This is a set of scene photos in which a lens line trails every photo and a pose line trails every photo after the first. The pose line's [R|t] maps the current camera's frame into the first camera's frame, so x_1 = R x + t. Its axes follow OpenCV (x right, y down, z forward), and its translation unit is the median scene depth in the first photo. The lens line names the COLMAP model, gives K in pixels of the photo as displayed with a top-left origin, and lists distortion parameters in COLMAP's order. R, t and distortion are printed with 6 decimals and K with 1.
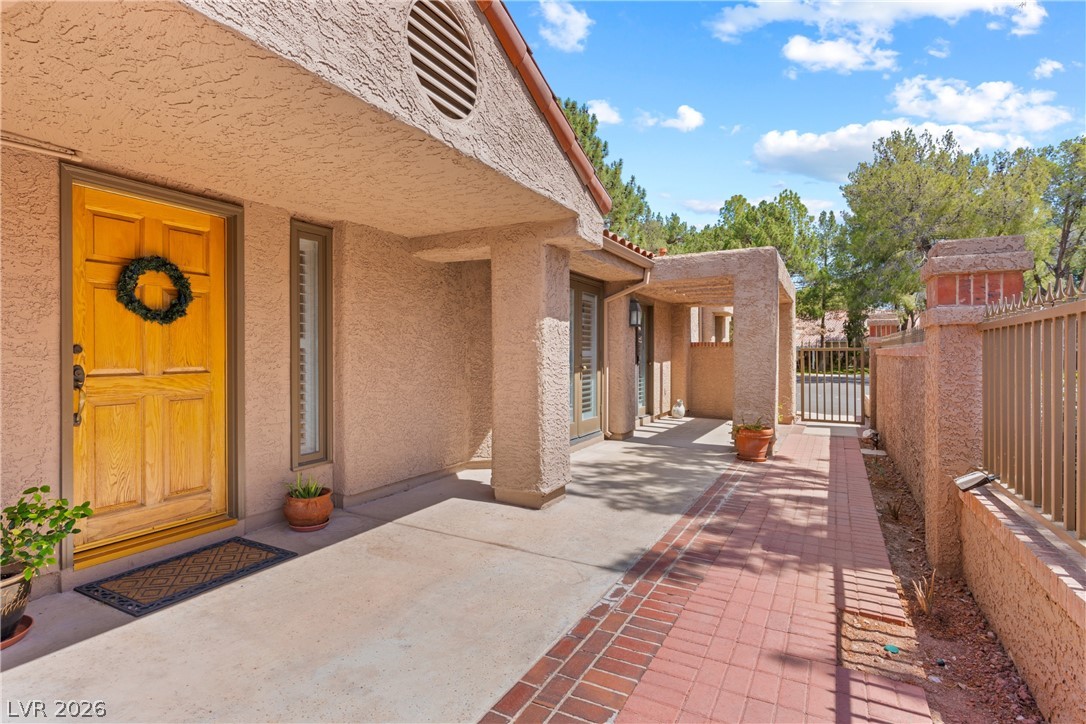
lens RADIAL K [[554.2, 0, 542.2], [0, 554.2, 353.7], [0, 0, 1]] dist [-0.005910, 0.001381]
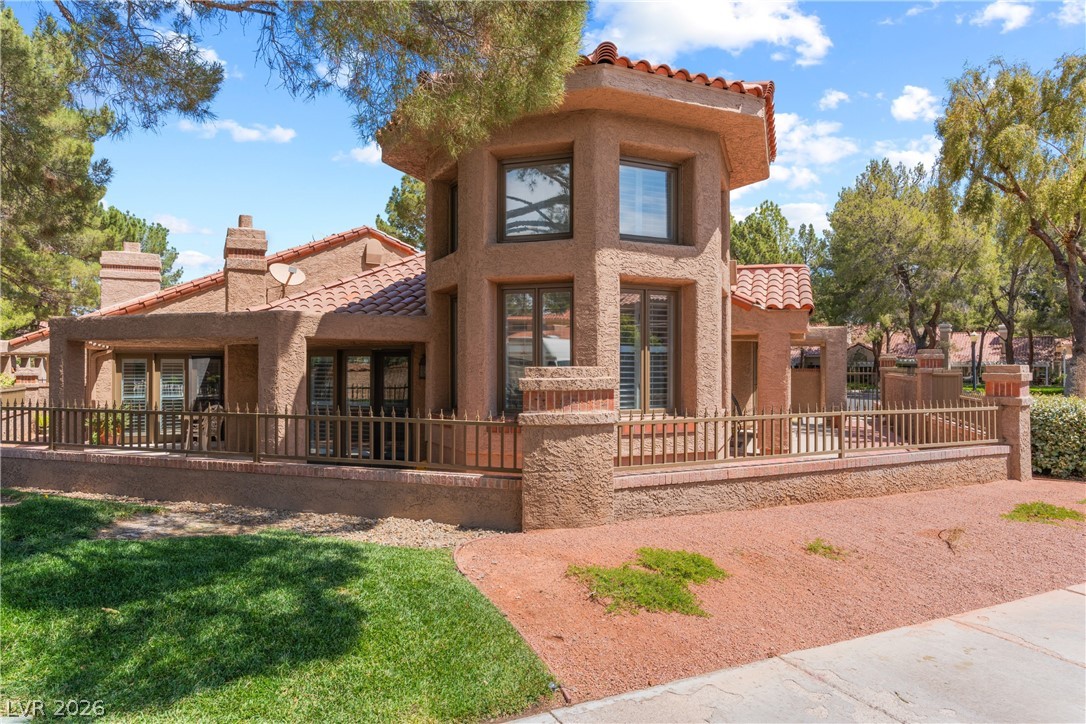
lens RADIAL K [[703.3, 0, 543.9], [0, 703.3, 357.1], [0, 0, 1]] dist [-0.000193, 0.000132]
pose [[0.989708, 0.003243, 0.143066, -1.895113], [-0.001543, 0.999927, -0.011992, -0.078174], [-0.143094, 0.011648, 0.989641, -2.544844]]
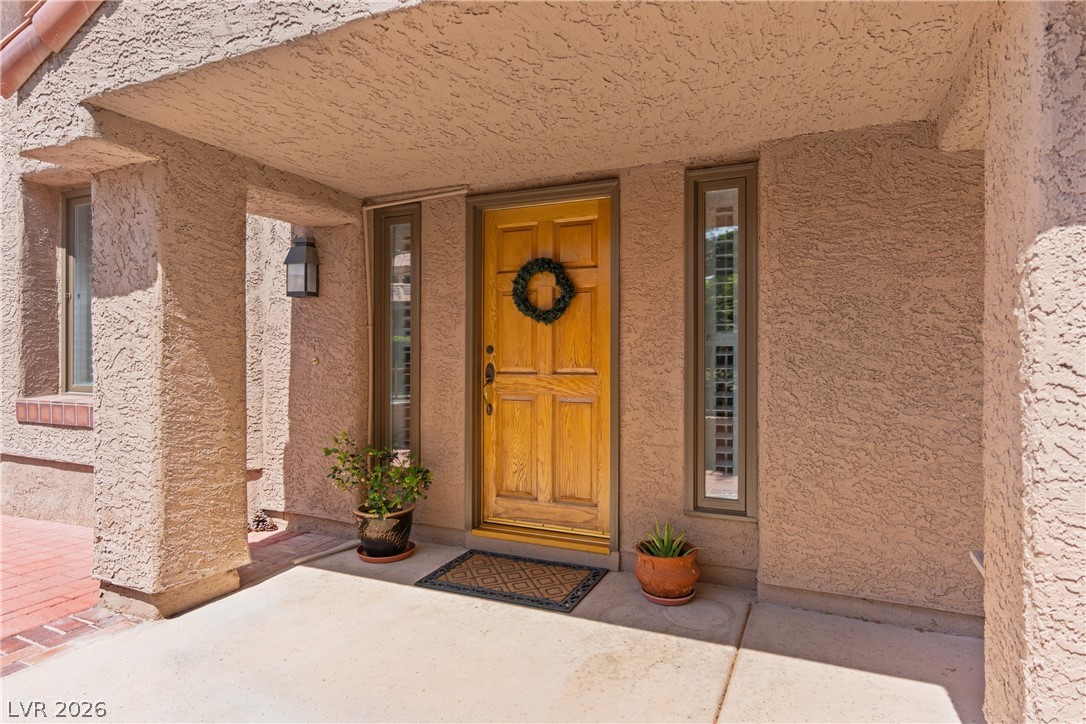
lens RADIAL K [[618.2, 0, 551.0], [0, 618.2, 354.5], [0, 0, 1]] dist [0.001947, 0.000860]
pose [[0.054340, -0.002045, -0.998520, 0.361992], [-0.003031, 0.999993, -0.002213, 0.003283], [0.998518, 0.003147, 0.054333, 0.793210]]
